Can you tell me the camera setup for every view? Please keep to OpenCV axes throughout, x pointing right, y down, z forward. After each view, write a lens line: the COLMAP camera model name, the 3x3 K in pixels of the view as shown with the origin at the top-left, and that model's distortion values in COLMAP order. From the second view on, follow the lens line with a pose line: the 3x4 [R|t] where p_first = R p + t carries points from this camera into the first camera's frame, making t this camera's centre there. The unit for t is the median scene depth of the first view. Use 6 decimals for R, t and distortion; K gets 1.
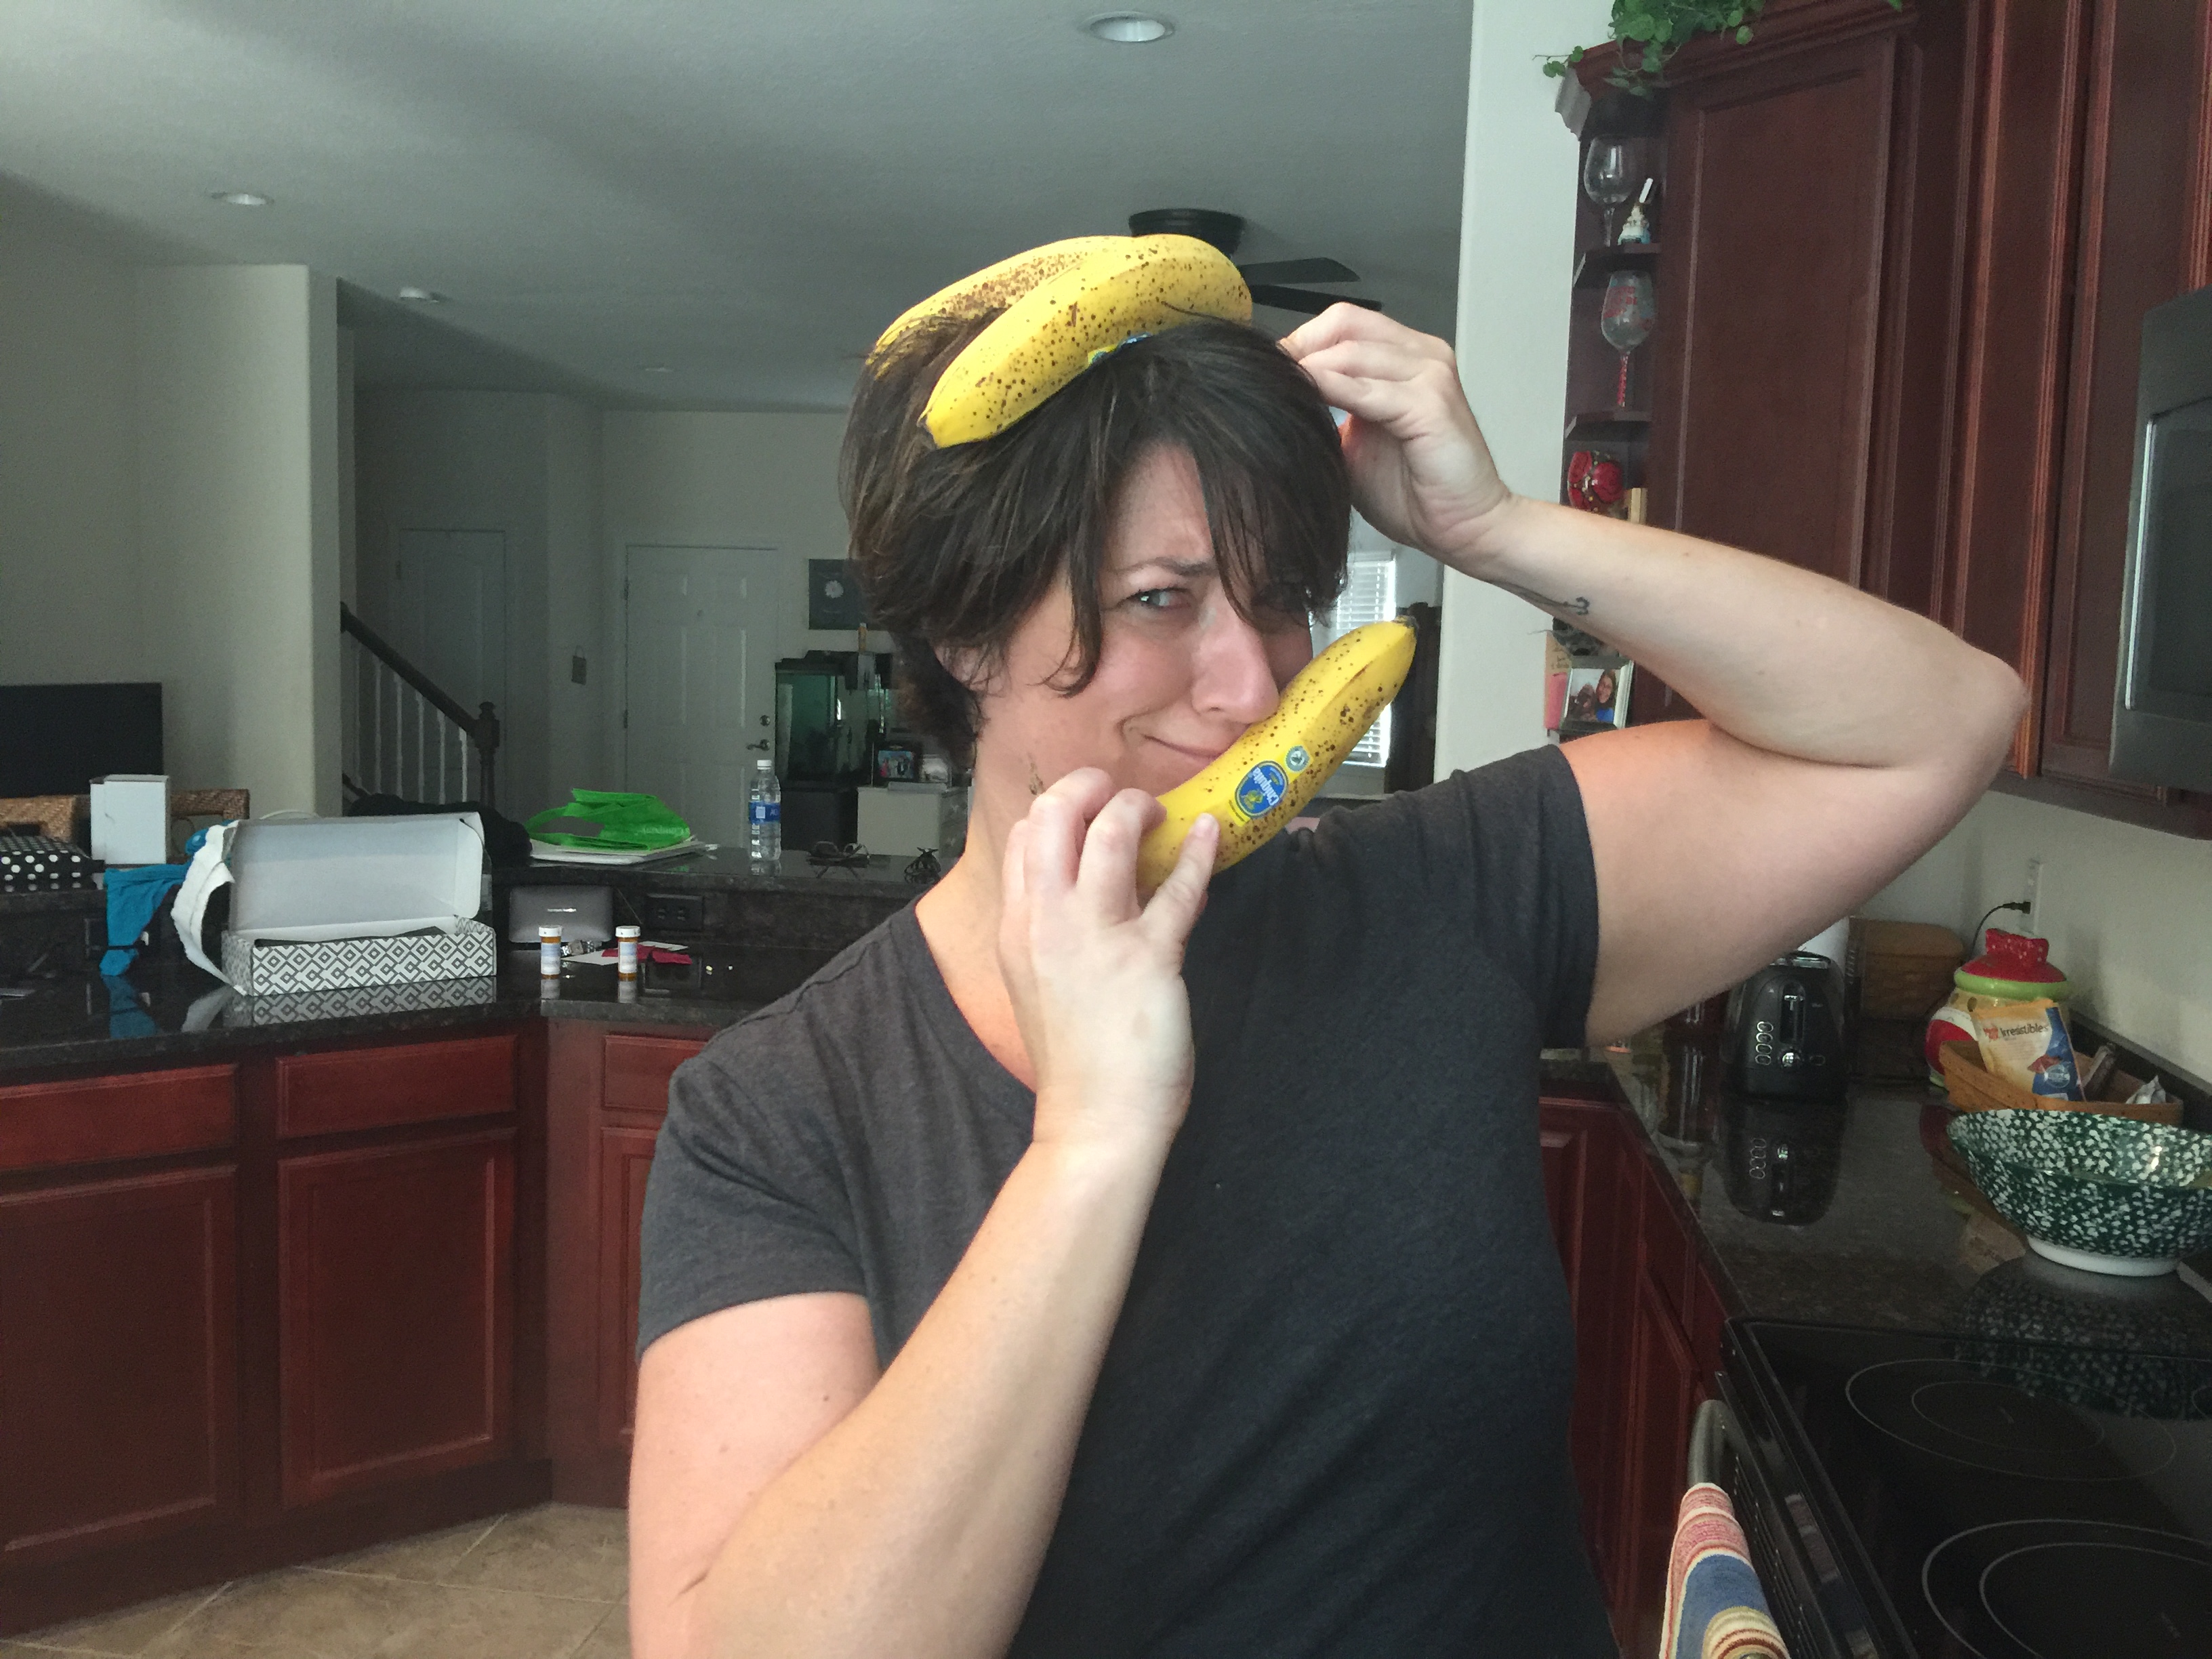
lens RADIAL K [[1857.5, 0, 1115.3], [0, 1857.5, 783.5], [0, 0, 1]] dist [0.073831, -0.134159]
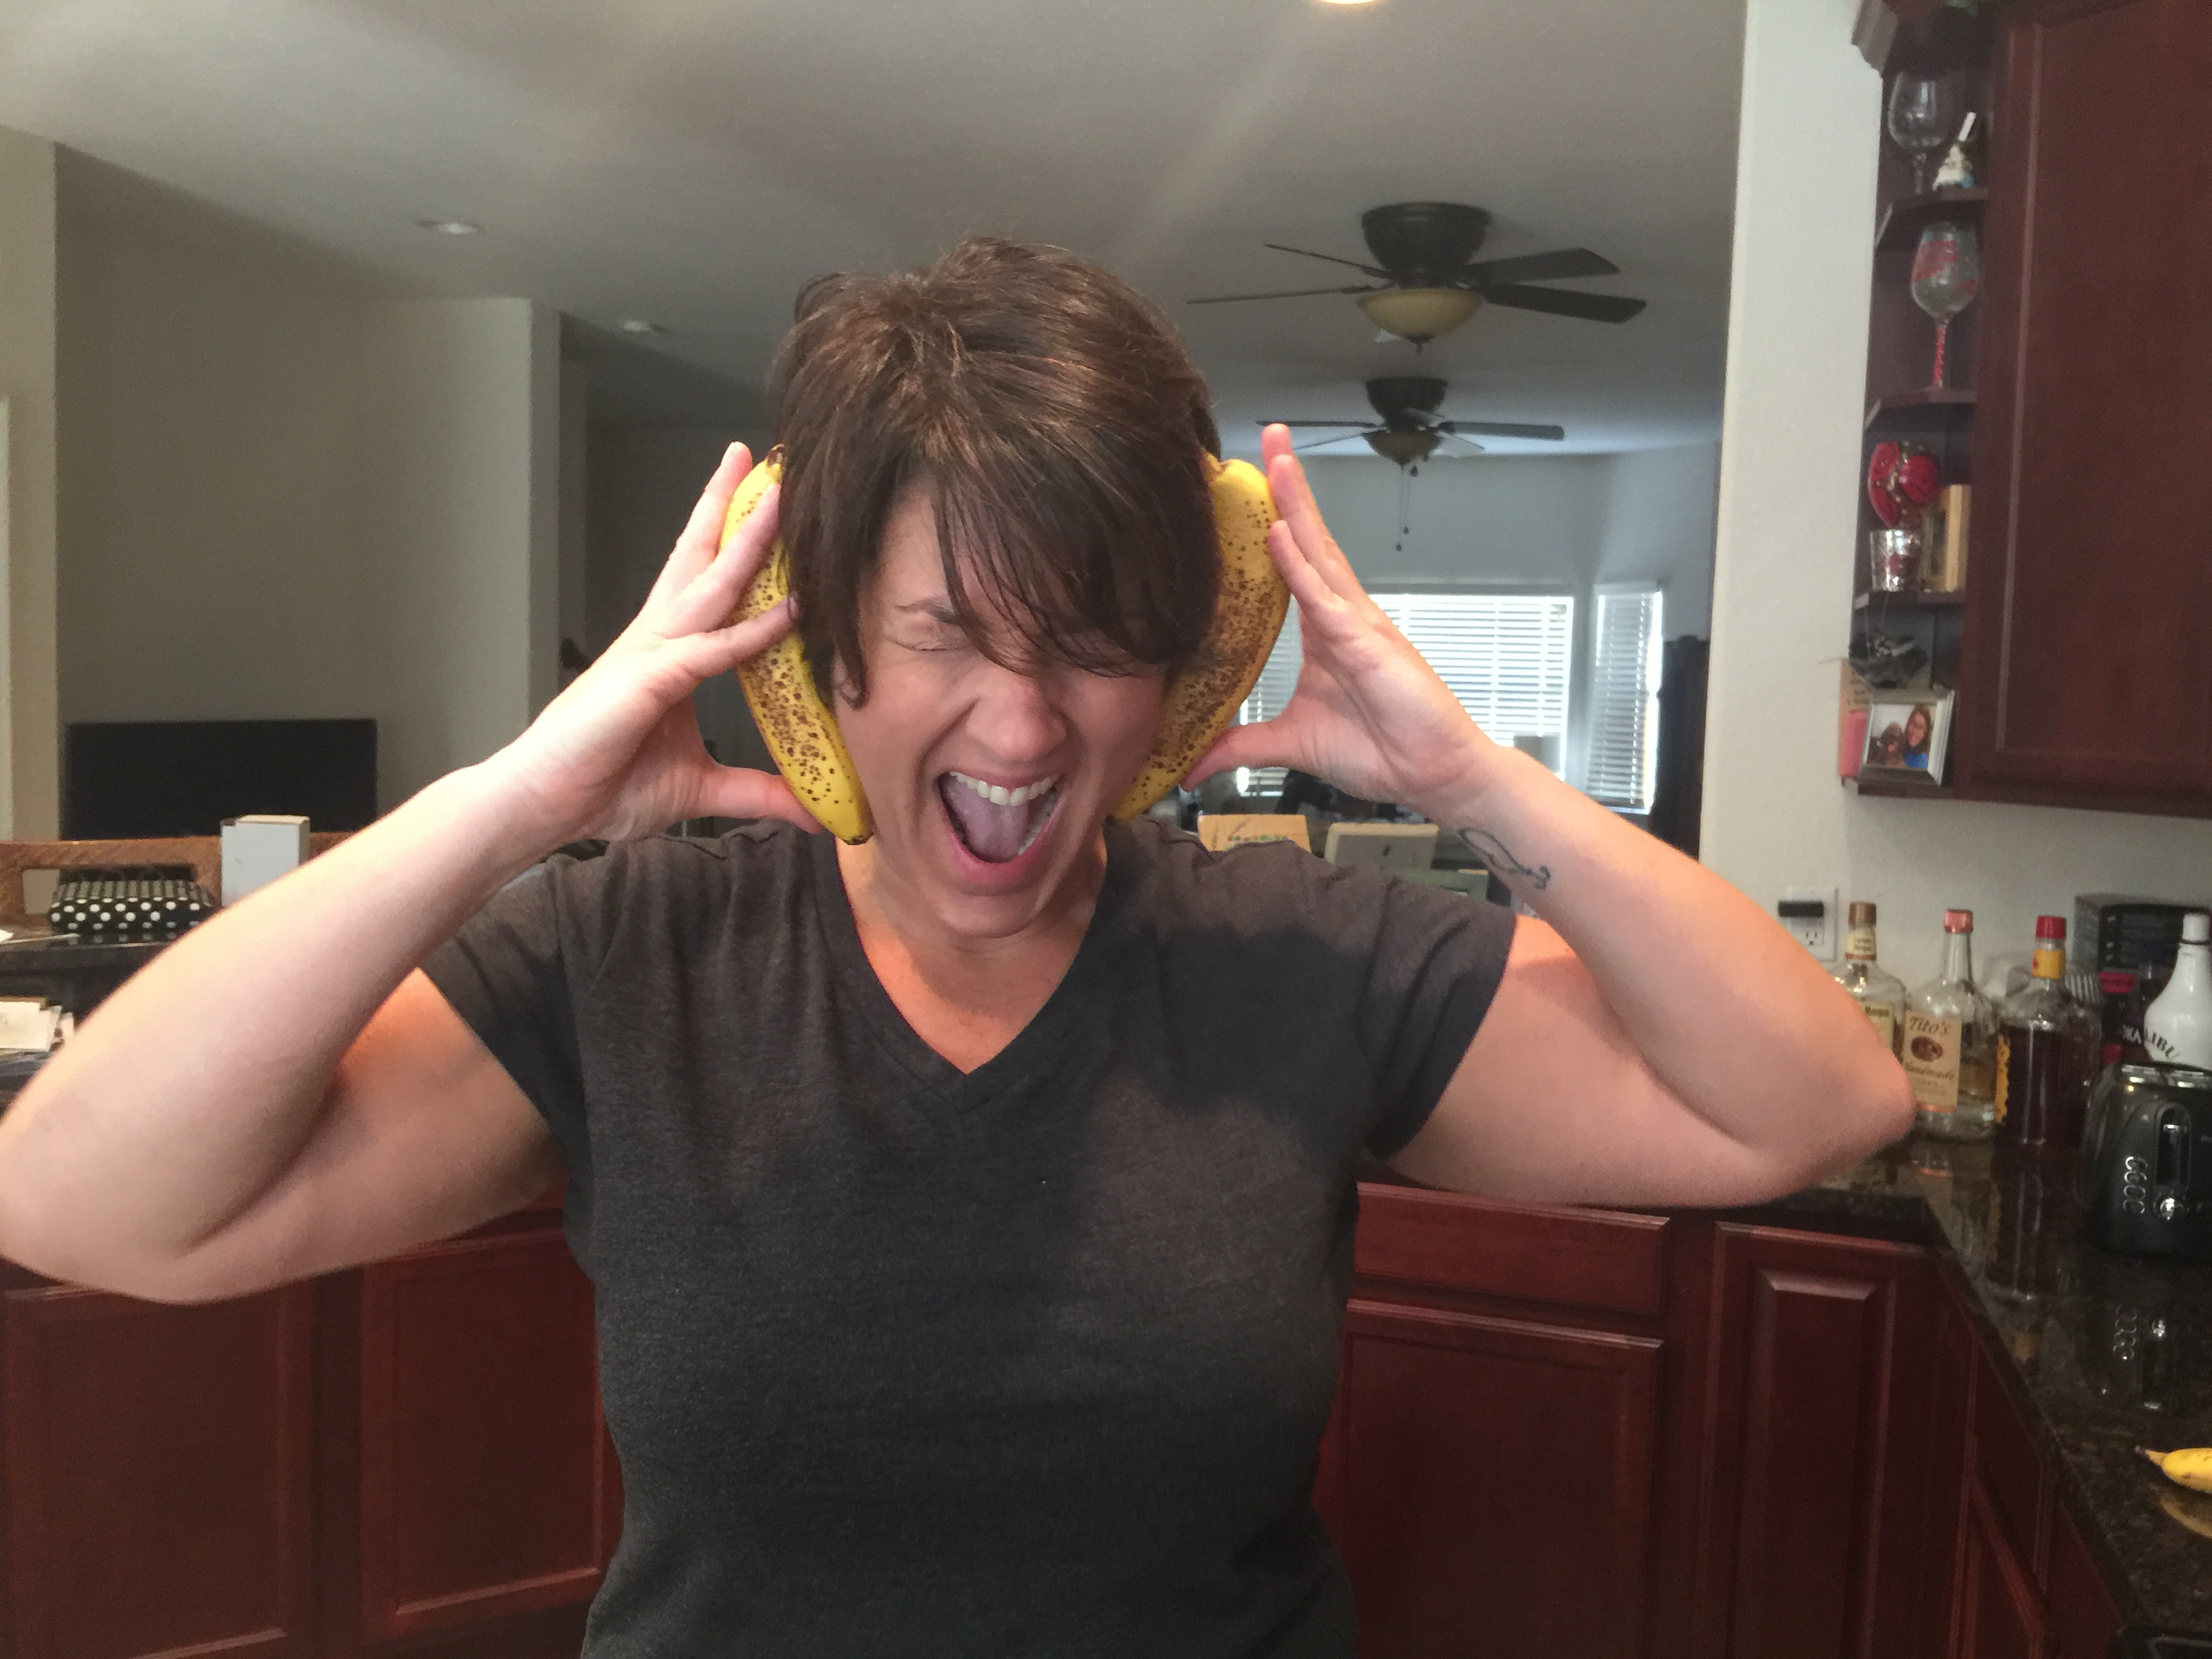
lens RADIAL K [[1857.5, 0, 1115.3], [0, 1857.5, 783.5], [0, 0, 1]] dist [0.073831, -0.134159]
pose [[0.990822, 0.007110, -0.134983, 0.022970], [-0.009777, 0.999770, -0.019109, -0.007036], [0.134816, 0.020253, 0.990664, 0.126332]]
